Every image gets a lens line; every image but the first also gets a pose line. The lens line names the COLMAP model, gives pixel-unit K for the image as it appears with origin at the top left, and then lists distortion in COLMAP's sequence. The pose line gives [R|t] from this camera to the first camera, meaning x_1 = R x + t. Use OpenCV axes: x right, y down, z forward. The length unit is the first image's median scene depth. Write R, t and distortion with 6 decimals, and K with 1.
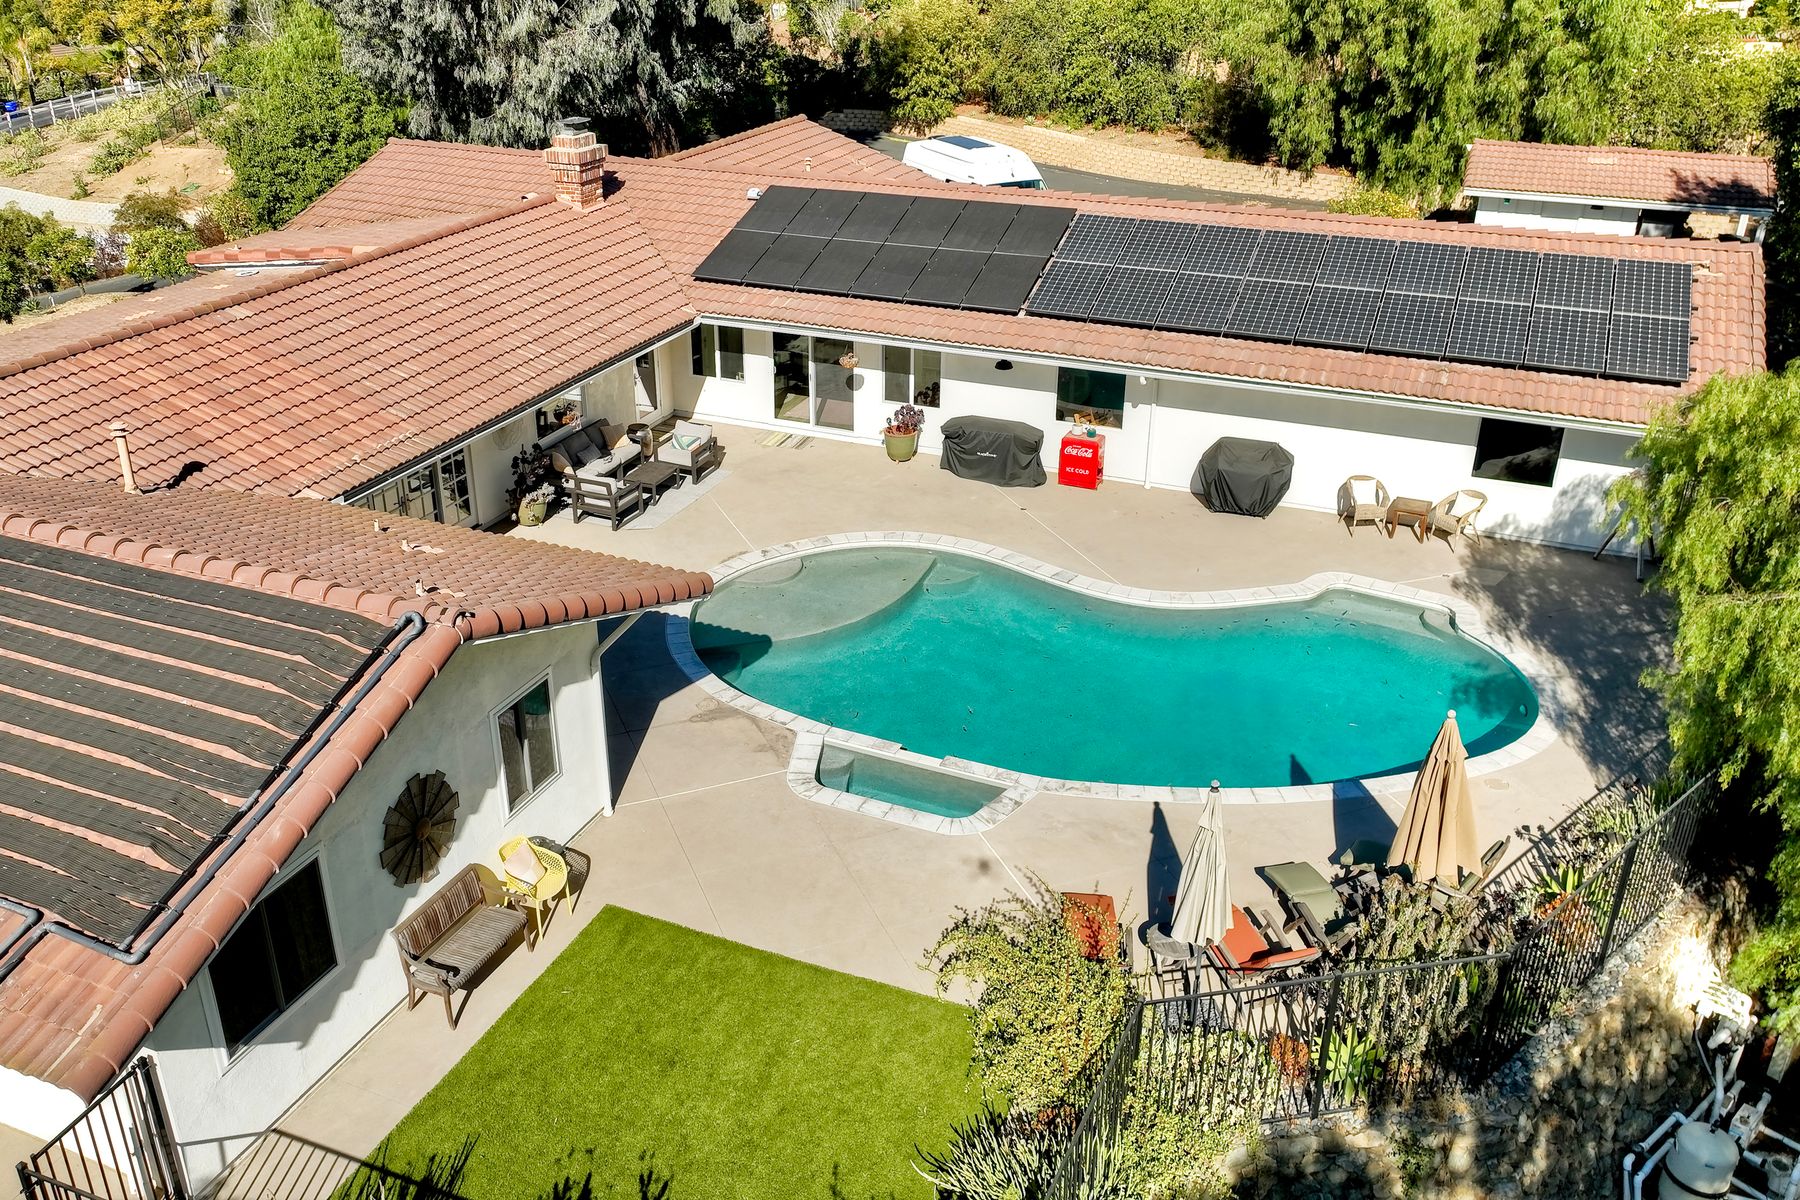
lens RADIAL K [[1488.6, 0, 900.0], [0, 1488.6, 600.0], [0, 0, 1]] dist [0.010635, 0.001464]
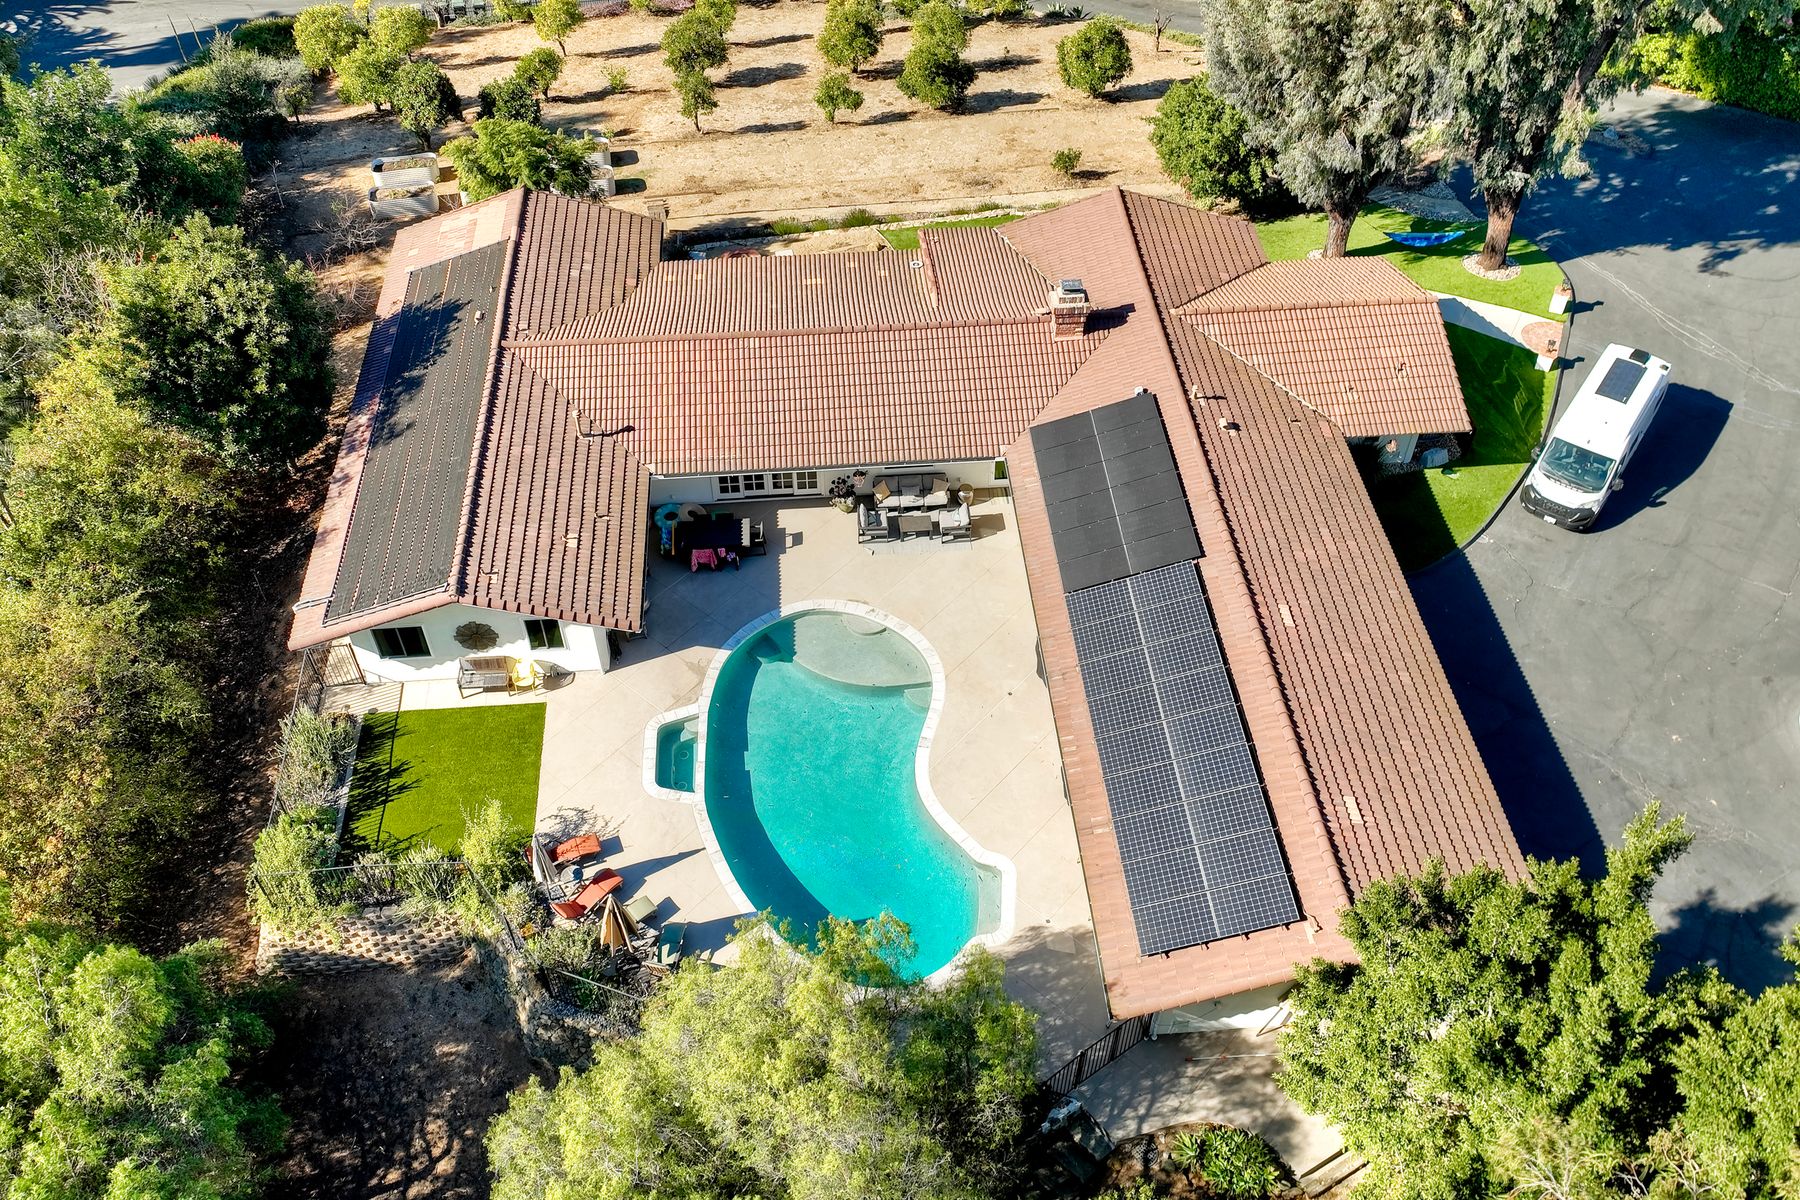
lens RADIAL K [[1400.0, 0, 900.0], [0, 1400.0, 600.0], [0, 0, 1]] dist [-0.005704, -0.002478]
pose [[0.455009, 0.666491, -0.590557, 1.030957], [-0.400440, 0.745490, 0.532816, -1.079692], [0.795371, -0.005954, 0.606094, 0.025190]]
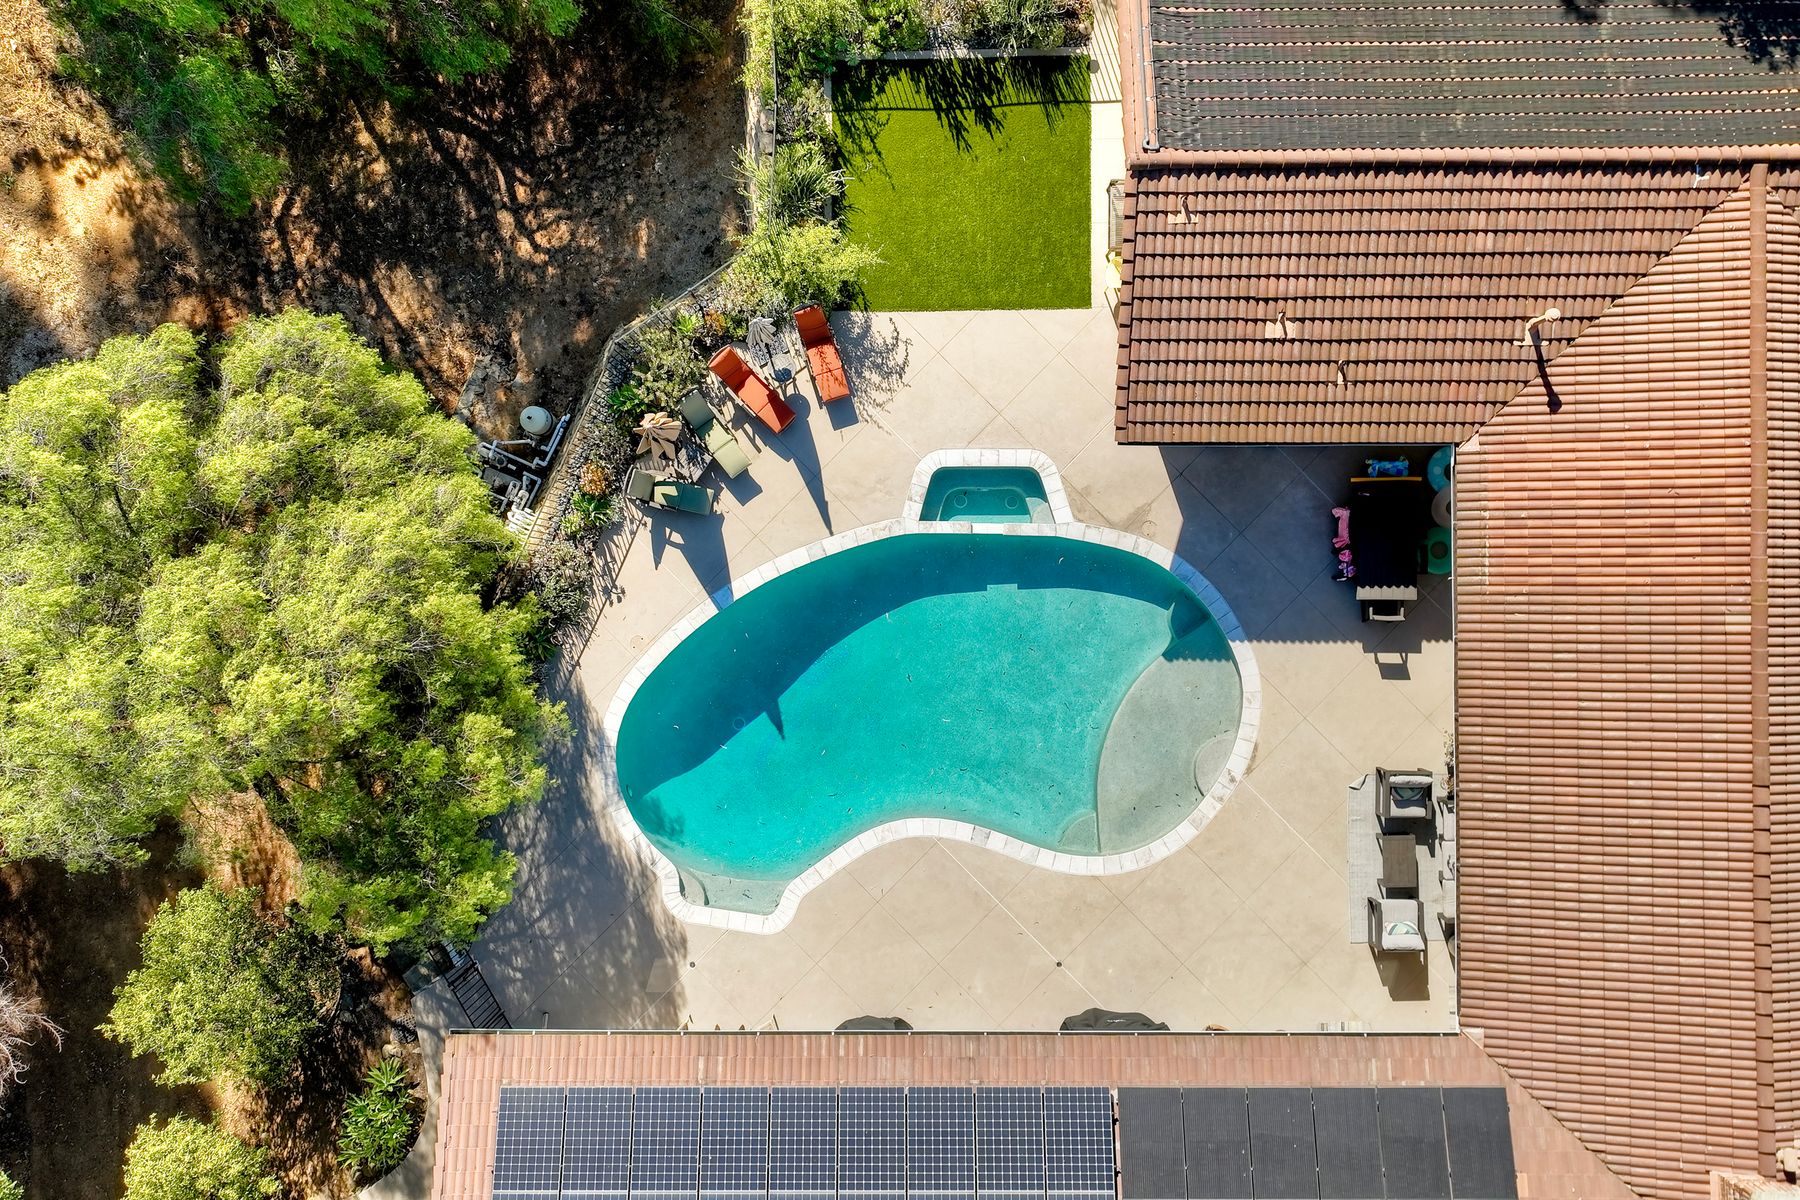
lens RADIAL K [[1488.6, 0, 900.0], [0, 1488.6, 600.0], [0, 0, 1]] dist [0.010635, 0.001464]
pose [[-0.923810, 0.382851, 0.000792, 0.109660], [-0.166364, -0.403293, 0.899821, -1.138776], [0.344817, 0.831131, 0.436259, 0.322842]]
